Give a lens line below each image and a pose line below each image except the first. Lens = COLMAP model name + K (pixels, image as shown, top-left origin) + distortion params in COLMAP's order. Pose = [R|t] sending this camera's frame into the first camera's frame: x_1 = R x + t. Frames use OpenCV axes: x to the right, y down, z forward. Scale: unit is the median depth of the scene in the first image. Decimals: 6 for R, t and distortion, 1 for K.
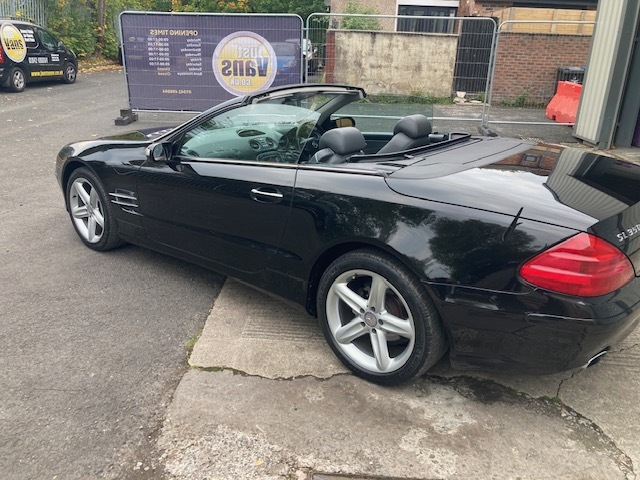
lens RADIAL K [[492.9, 0, 321.2], [0, 492.9, 231.0], [0, 0, 1]] dist [-0.003924, -0.002755]
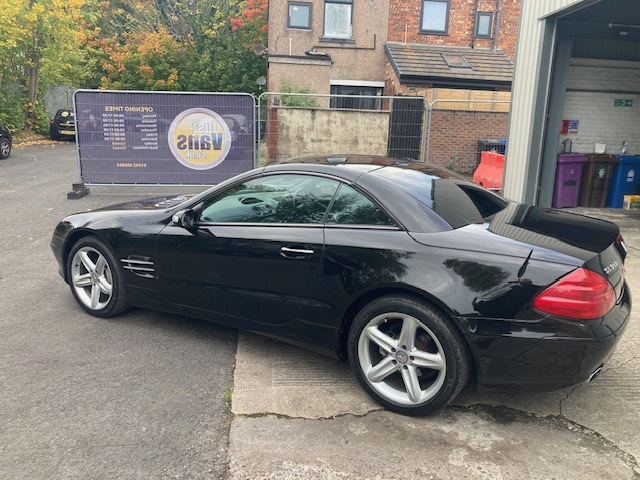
lens RADIAL K [[491.5, 0, 319.6], [0, 491.5, 242.8], [0, 0, 1]] dist [-0.000758, -0.002891]
pose [[0.990132, -0.033564, 0.136059, -0.174583], [0.049191, 0.992357, -0.113169, 0.028660], [-0.131221, 0.118745, 0.984216, -0.089464]]
